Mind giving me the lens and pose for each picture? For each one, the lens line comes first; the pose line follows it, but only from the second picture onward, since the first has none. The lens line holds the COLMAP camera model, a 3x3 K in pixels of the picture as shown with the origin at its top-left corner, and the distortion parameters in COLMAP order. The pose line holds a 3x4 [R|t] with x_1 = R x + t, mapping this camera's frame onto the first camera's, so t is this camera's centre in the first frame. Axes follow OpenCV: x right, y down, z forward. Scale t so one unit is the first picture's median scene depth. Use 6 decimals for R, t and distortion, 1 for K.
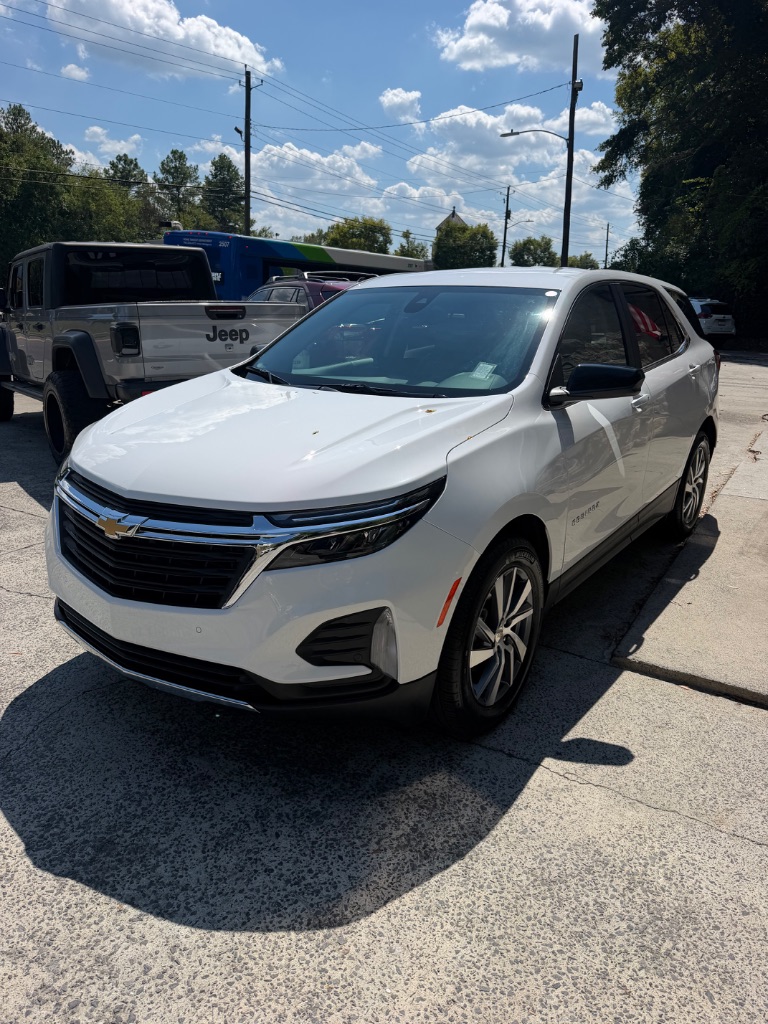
lens RADIAL K [[725.6, 0, 379.2], [0, 725.6, 511.1], [0, 0, 1]] dist [0.015639, -0.022106]
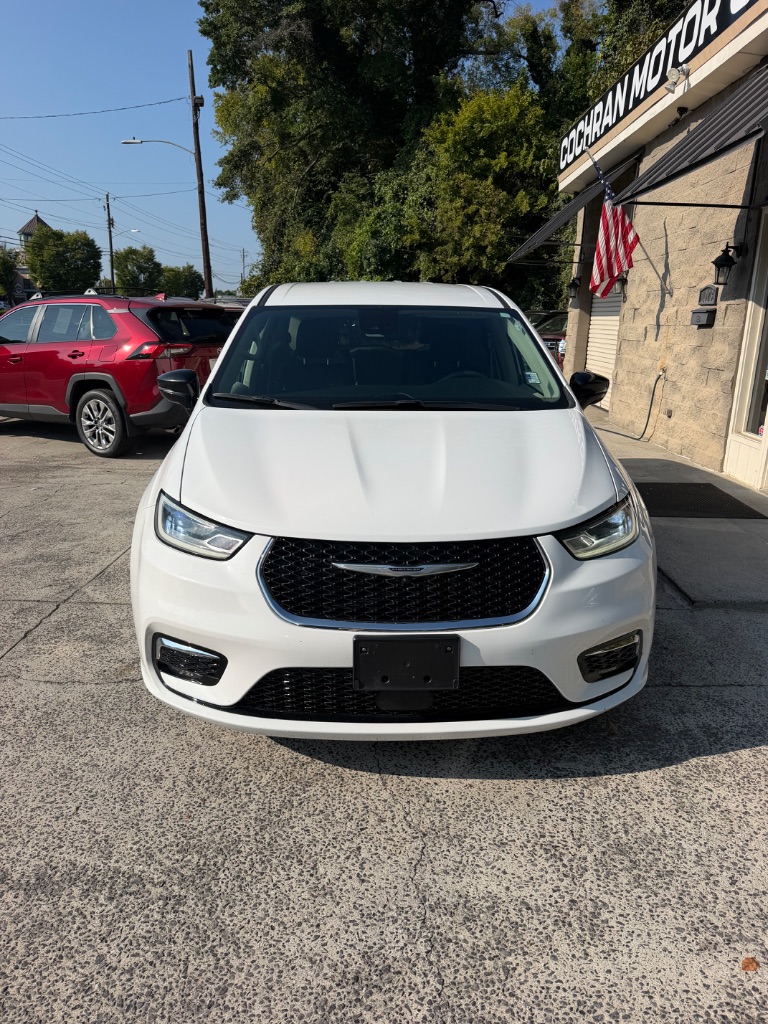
lens RADIAL K [[725.6, 0, 379.8], [0, 725.6, 514.9], [0, 0, 1]] dist [0.015639, -0.022106]
pose [[0.862194, -0.141027, 0.486552, -1.027609], [0.144988, 0.988987, 0.029732, -0.095127], [-0.485387, 0.044910, 0.873145, 0.203123]]
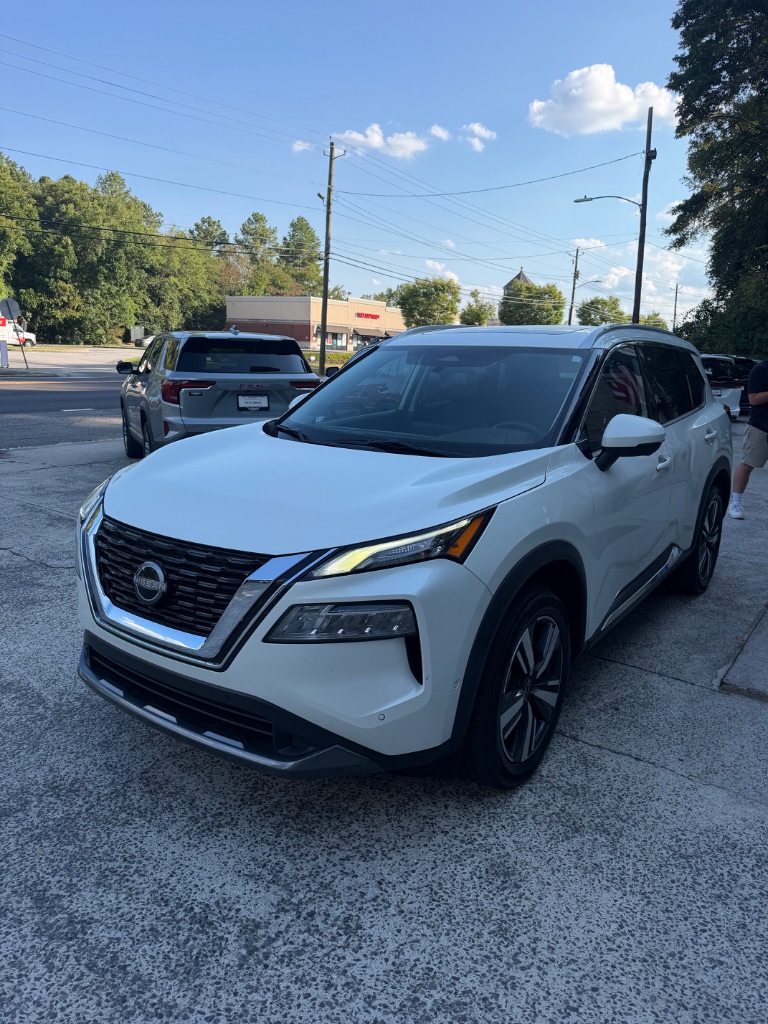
lens RADIAL K [[725.6, 0, 383.5], [0, 725.6, 512.2], [0, 0, 1]] dist [0.015639, -0.022106]
pose [[0.996737, 0.031128, -0.074480, -0.157215], [-0.036201, 0.997044, -0.067763, 0.047418], [0.072151, 0.070238, 0.994917, -0.205133]]
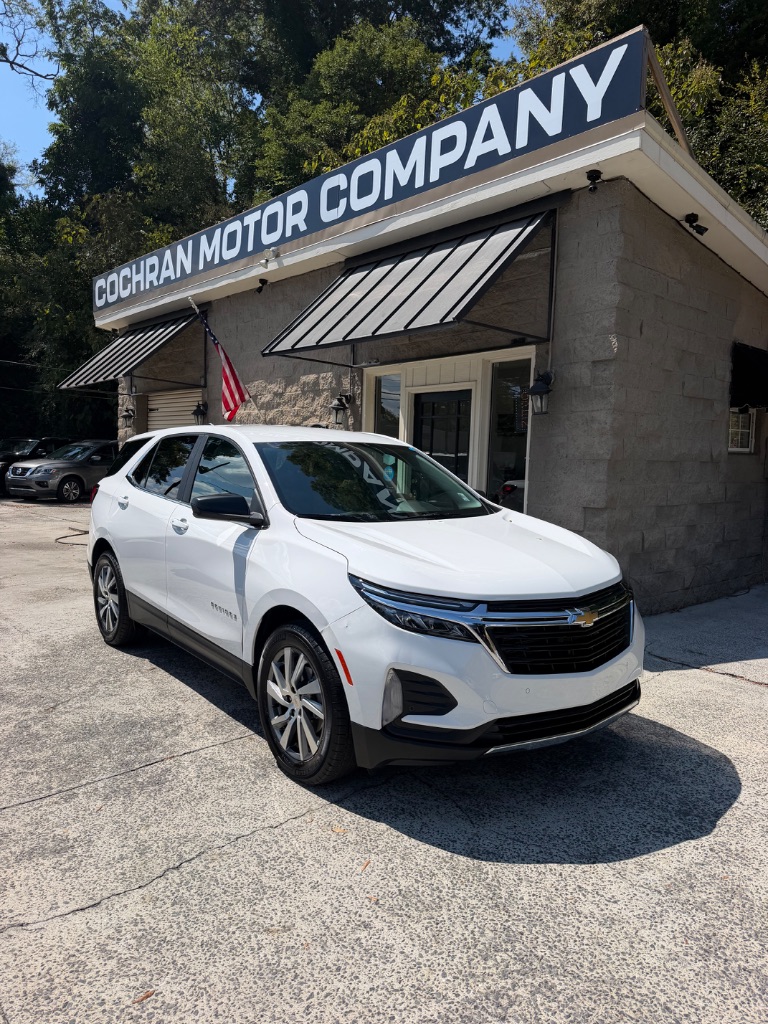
lens RADIAL K [[725.6, 0, 380.7], [0, 725.6, 516.4], [0, 0, 1]] dist [0.015639, -0.022106]
pose [[0.286263, -0.088828, 0.954025, -1.765556], [0.247249, 0.968820, 0.016016, -0.286806], [-0.925700, 0.231297, 0.299300, 0.896156]]
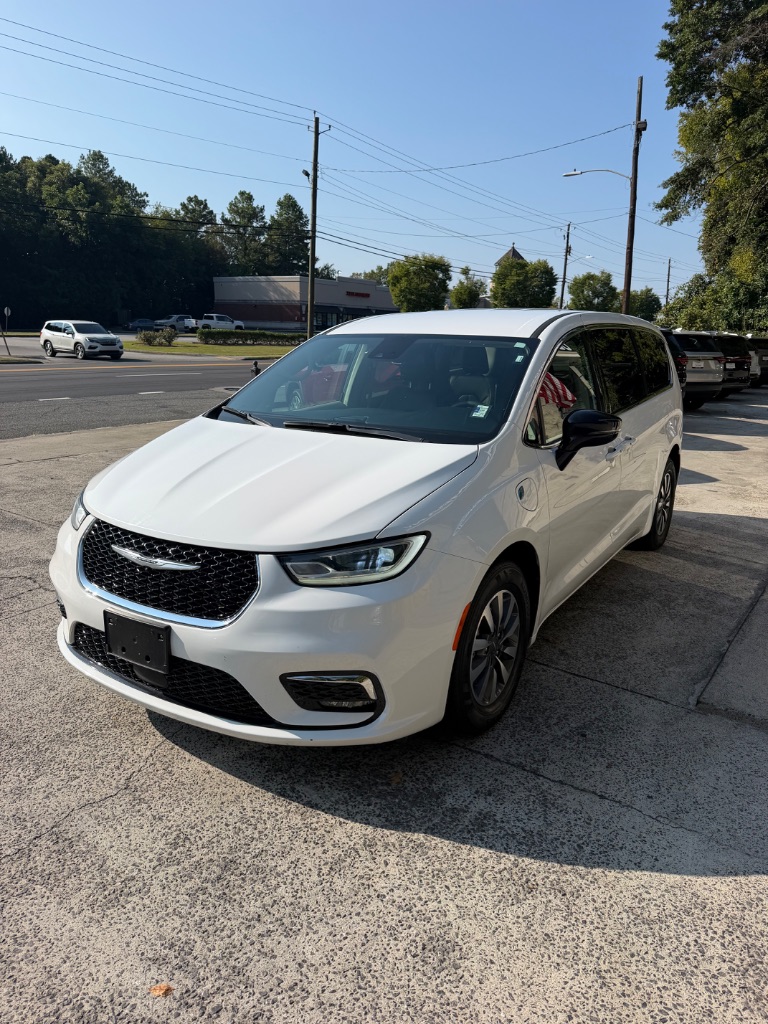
lens RADIAL K [[725.6, 0, 384.4], [0, 725.6, 511.5], [0, 0, 1]] dist [0.015639, -0.022106]
pose [[0.997609, 0.017264, -0.066915, -0.074774], [-0.020070, 0.998937, -0.041497, -0.023611], [0.066128, 0.042741, 0.996895, -0.079567]]
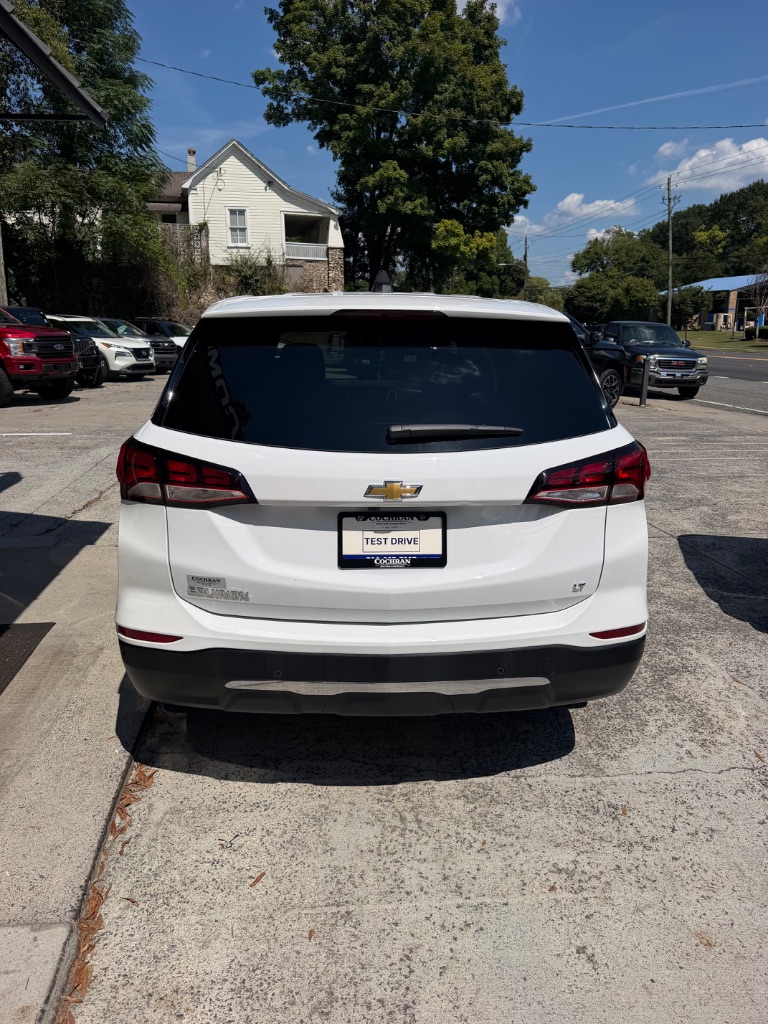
lens RADIAL K [[725.6, 0, 385.8], [0, 725.6, 516.0], [0, 0, 1]] dist [0.015639, -0.022106]
pose [[-0.776984, 0.136669, -0.614506, 1.402820], [-0.193007, 0.877421, 0.439181, -0.901124], [0.599203, 0.459841, -0.655364, 3.137714]]
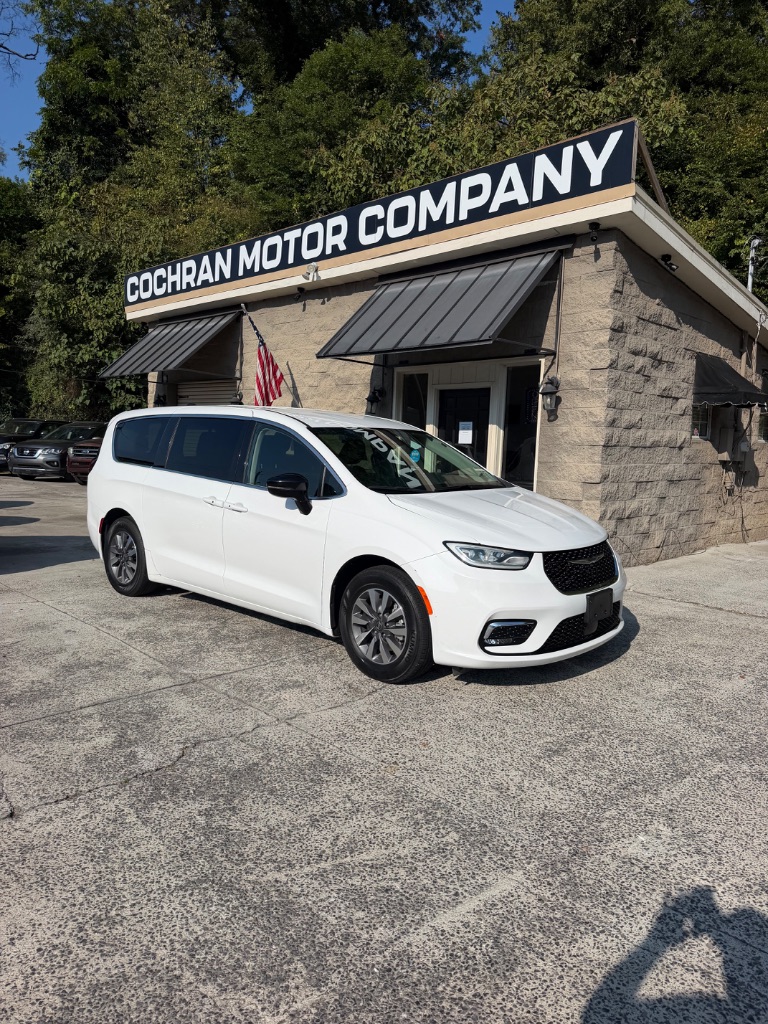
lens RADIAL K [[725.6, 0, 383.0], [0, 725.6, 514.2], [0, 0, 1]] dist [0.015639, -0.022106]
pose [[0.231725, -0.109851, 0.966559, -2.607823], [0.244270, 0.968339, 0.051492, -0.357523], [-0.941613, 0.224169, 0.251222, 1.064888]]
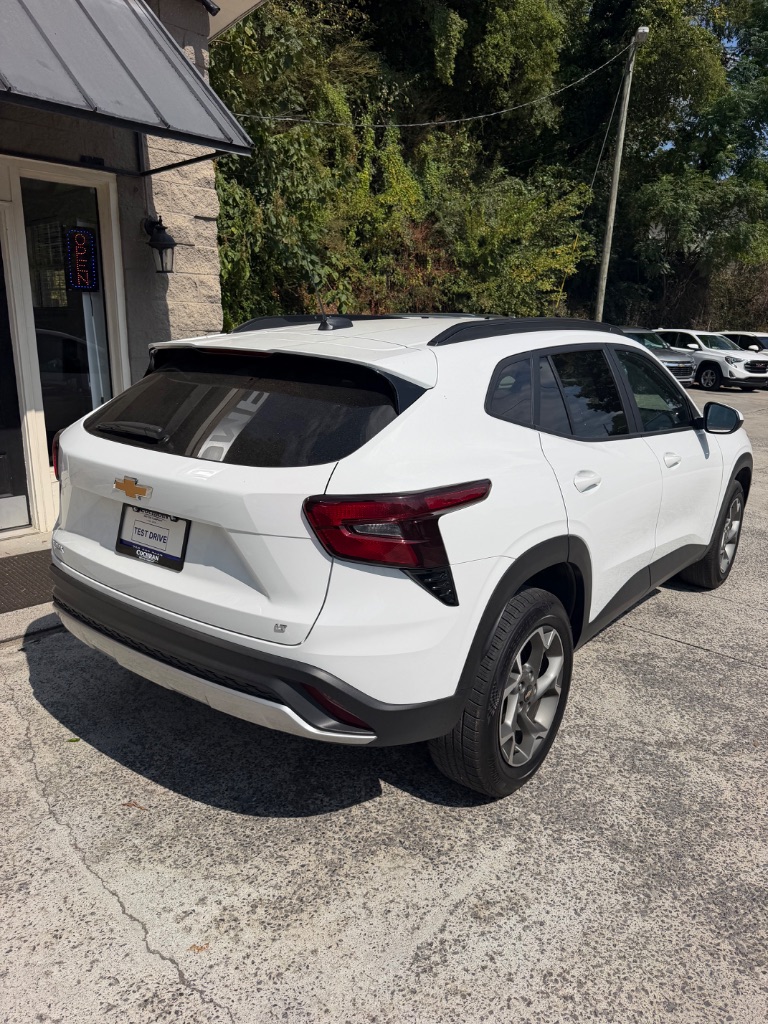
lens RADIAL K [[725.6, 0, 383.4], [0, 725.6, 519.5], [0, 0, 1]] dist [0.015639, -0.022106]
pose [[-0.981497, -0.088725, 0.169682, -0.001630], [0.010317, 0.860374, 0.509558, -0.970278], [-0.191200, 0.501881, -0.843539, 3.280729]]
